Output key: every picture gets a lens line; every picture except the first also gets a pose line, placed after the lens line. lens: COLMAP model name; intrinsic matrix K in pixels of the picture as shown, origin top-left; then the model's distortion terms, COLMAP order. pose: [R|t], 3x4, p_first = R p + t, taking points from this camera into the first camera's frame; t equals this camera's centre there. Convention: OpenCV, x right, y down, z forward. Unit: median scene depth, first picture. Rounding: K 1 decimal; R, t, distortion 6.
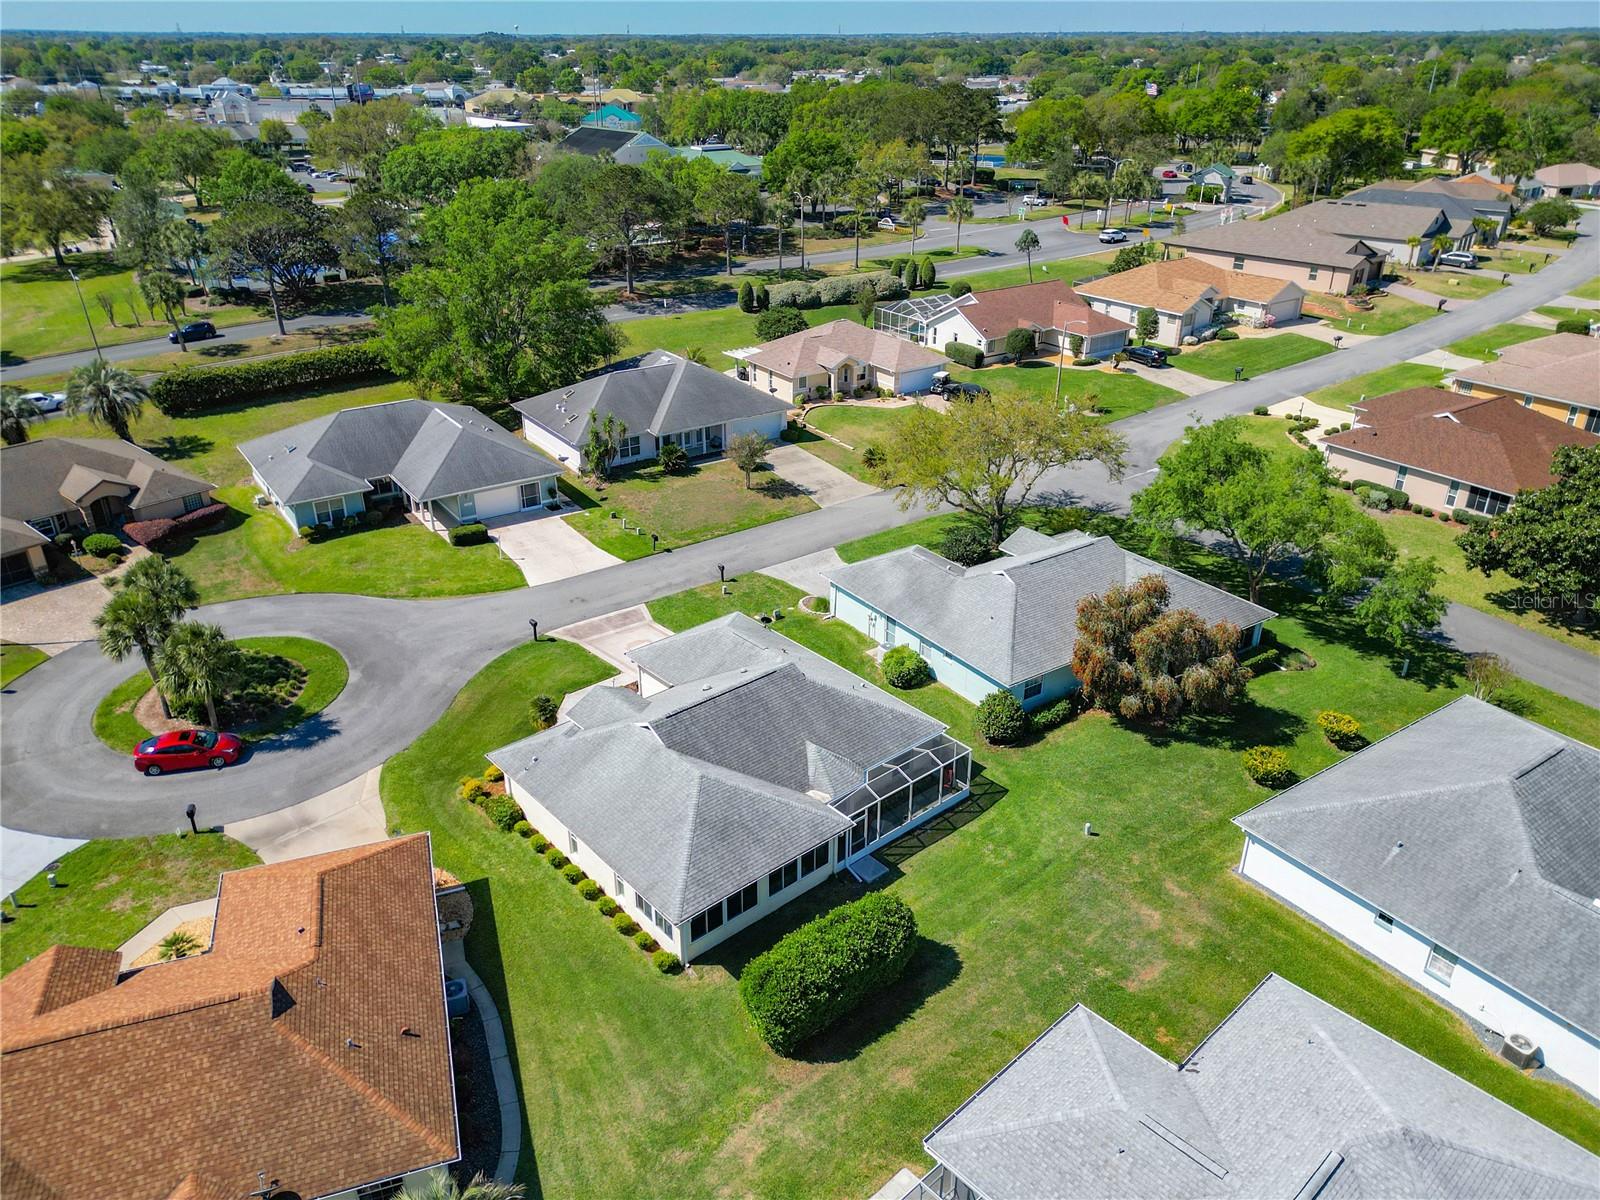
lens RADIAL K [[1131.3, 0, 789.7], [0, 1131.3, 599.1], [0, 0, 1]] dist [0.088288, -0.126199]
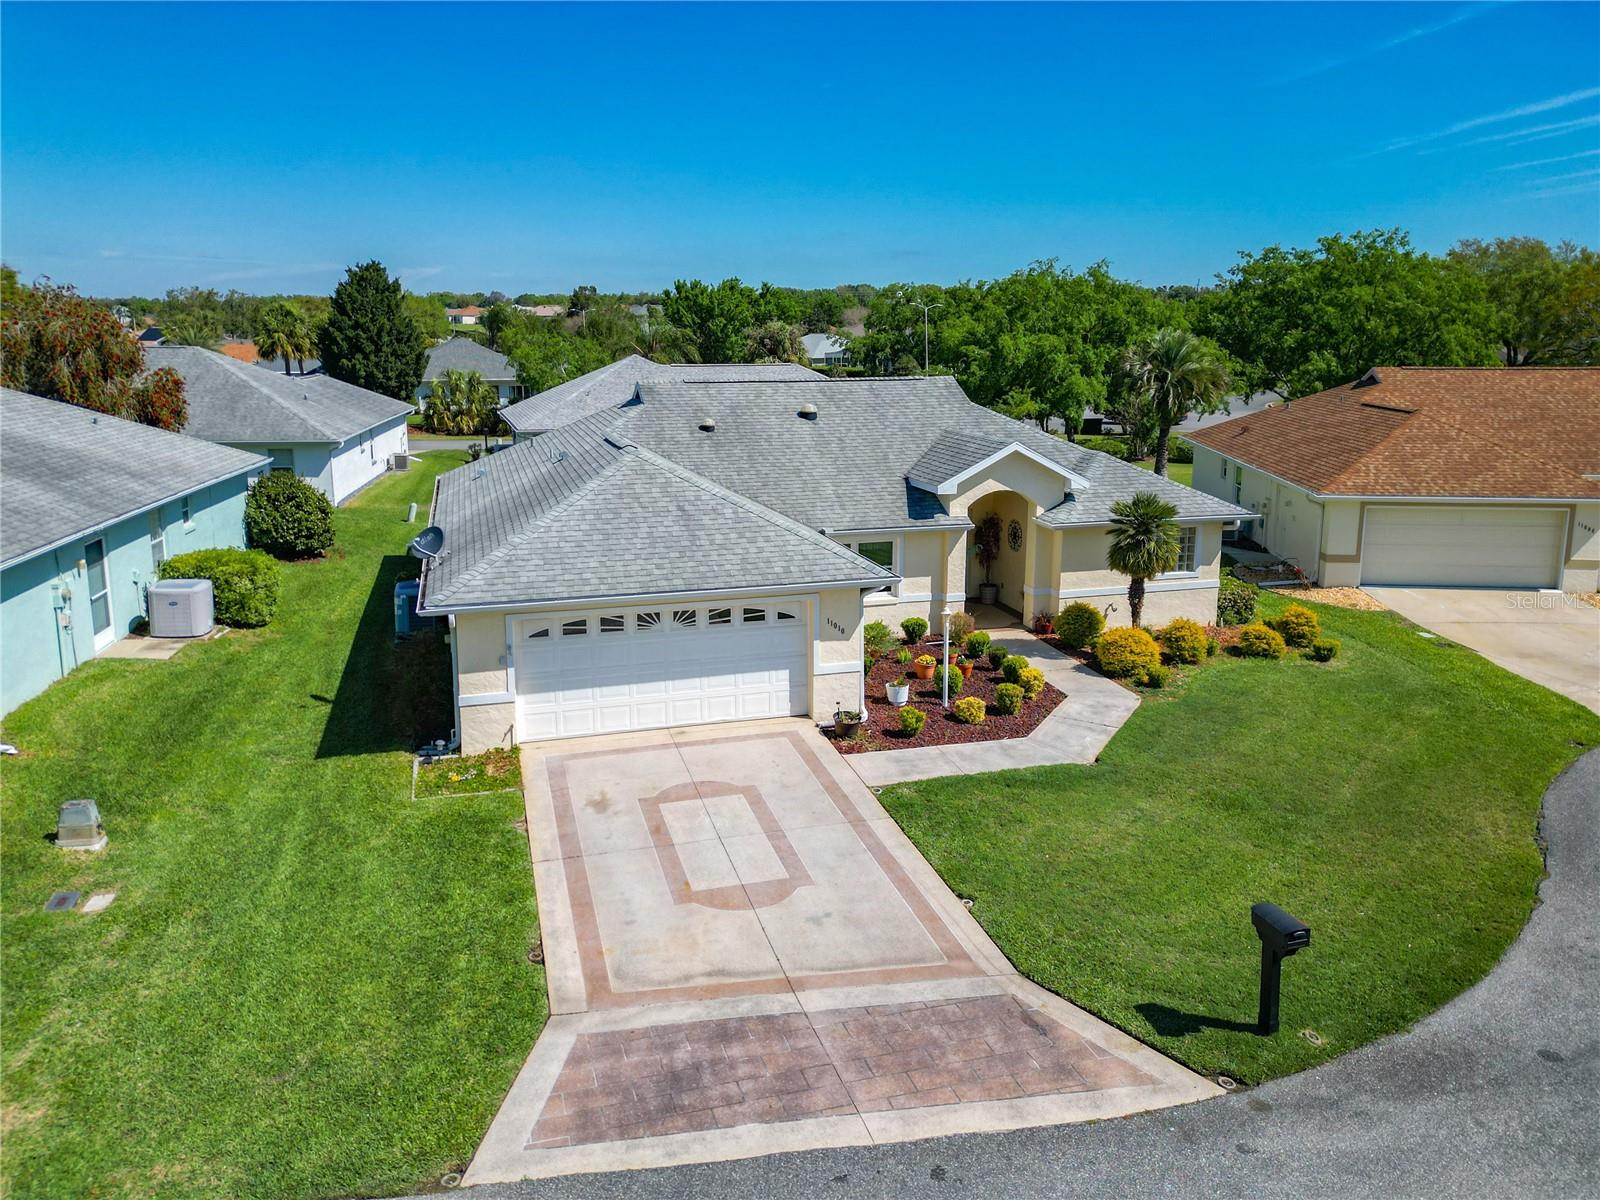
lens RADIAL K [[1164.0, 0, 798.1], [0, 1164.0, 532.4], [0, 0, 1]] dist [0.061123, -0.047860]
pose [[-0.906688, -0.067885, 0.416304, -0.194213], [0.189409, 0.816335, 0.545638, -0.110574], [-0.376885, 0.573575, -0.727303, 0.941869]]
